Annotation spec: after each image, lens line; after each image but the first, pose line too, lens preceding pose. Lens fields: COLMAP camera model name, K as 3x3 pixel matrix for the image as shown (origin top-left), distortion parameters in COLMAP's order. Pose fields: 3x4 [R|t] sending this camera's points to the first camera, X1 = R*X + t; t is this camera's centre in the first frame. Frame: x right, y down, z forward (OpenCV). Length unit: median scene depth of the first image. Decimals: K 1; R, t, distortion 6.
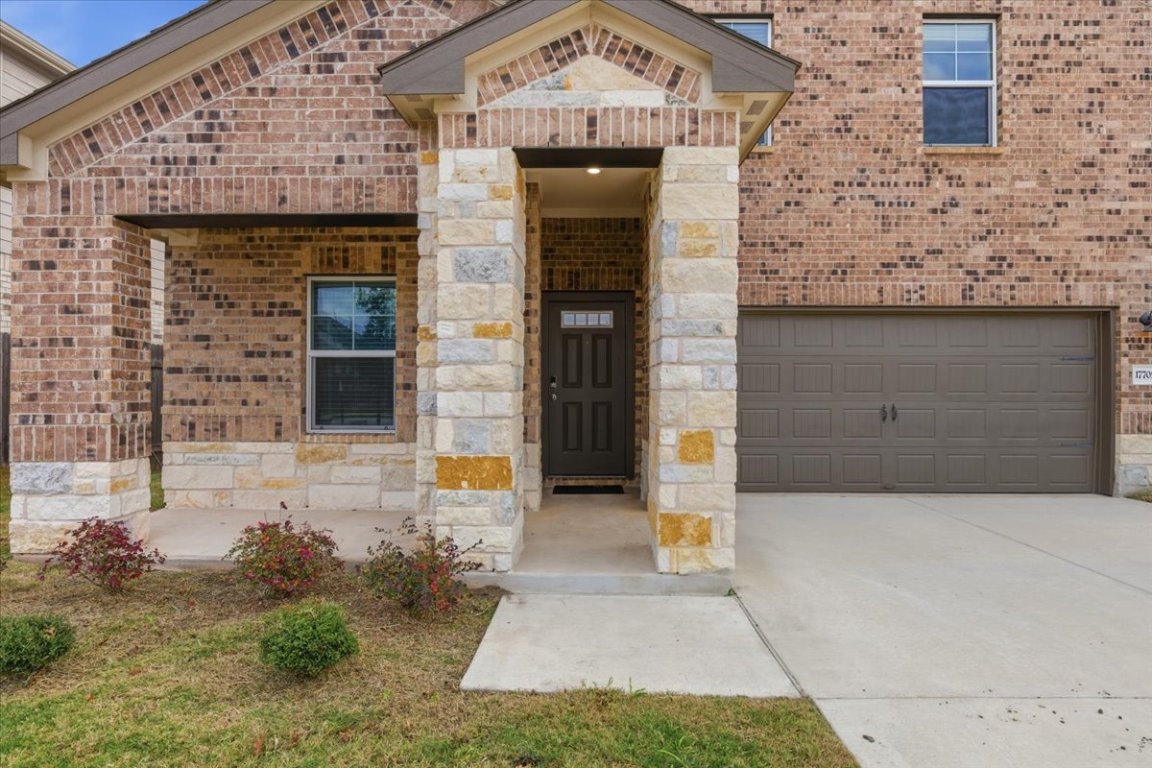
lens RADIAL K [[604.8, 0, 580.2], [0, 604.8, 387.3], [0, 0, 1]] dist [-0.014101, 0.000747]
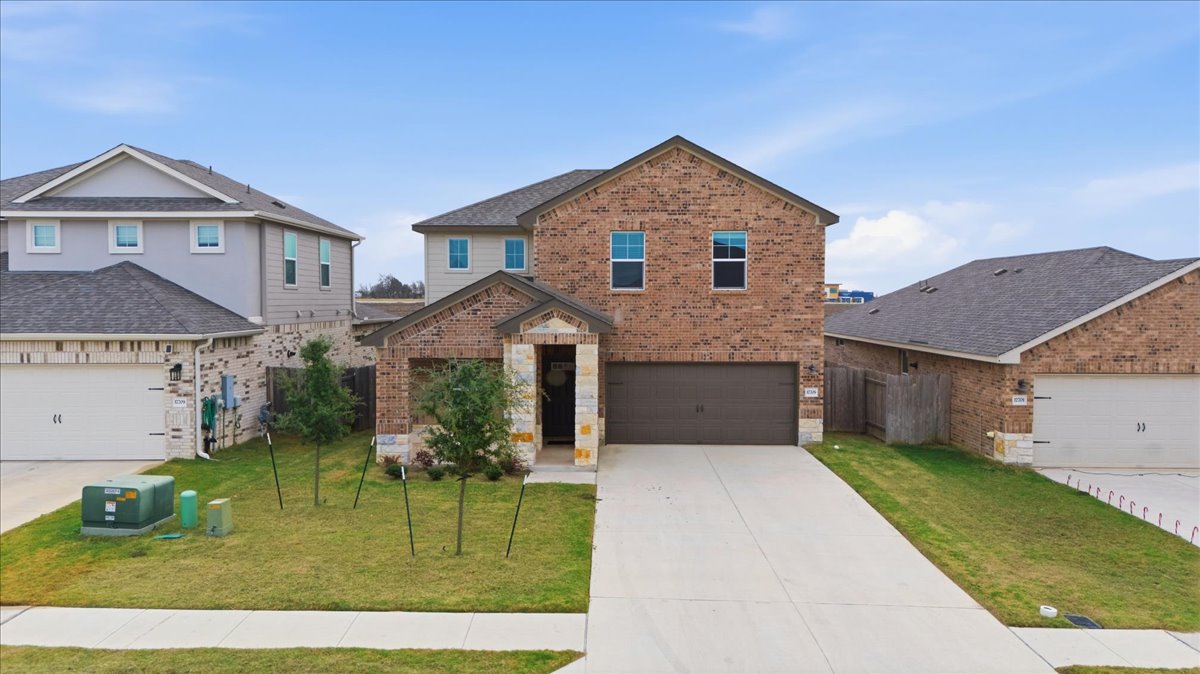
lens RADIAL K [[883.8, 0, 599.5], [0, 883.8, 328.8], [0, 0, 1]] dist [0.027977, -0.020984]
pose [[0.999996, -0.002114, -0.001862, 0.183419], [0.002173, 0.999476, 0.032294, -0.424590], [0.001793, -0.032298, 0.999477, -2.669358]]
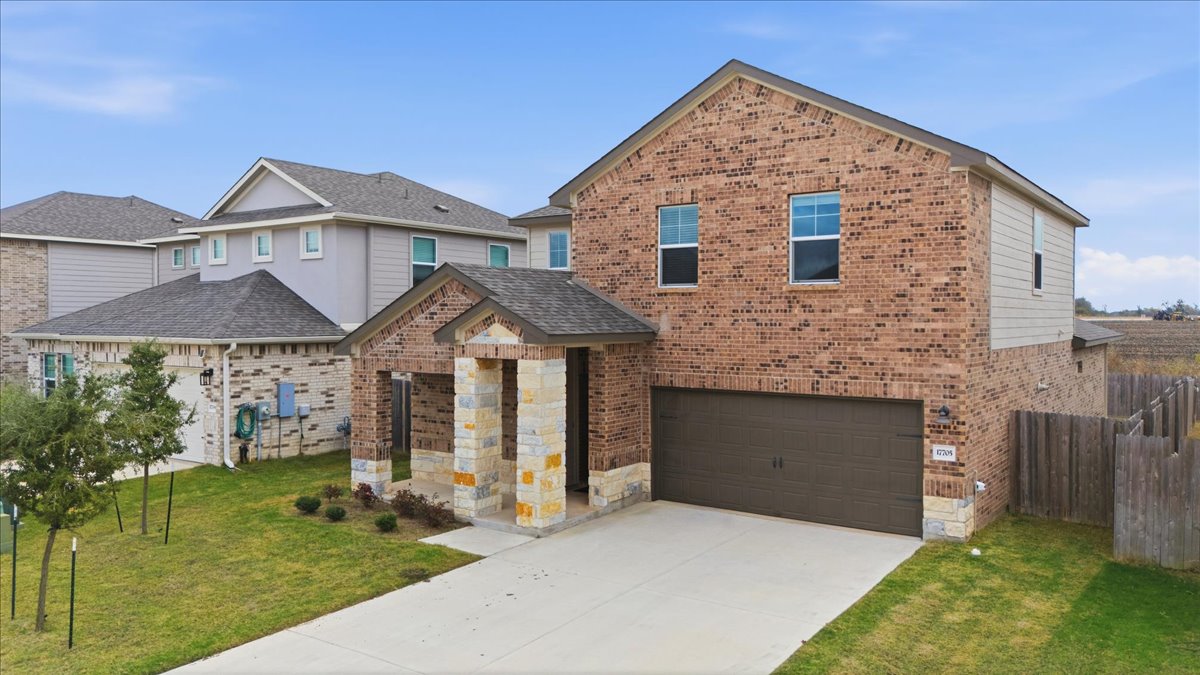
lens RADIAL K [[883.8, 0, 595.5], [0, 883.8, 328.7], [0, 0, 1]] dist [0.027977, -0.020984]
pose [[0.820136, 0.004753, -0.572148, 1.662228], [0.002066, 0.999934, 0.011267, -0.371303], [0.572164, -0.010422, 0.820073, -1.227928]]
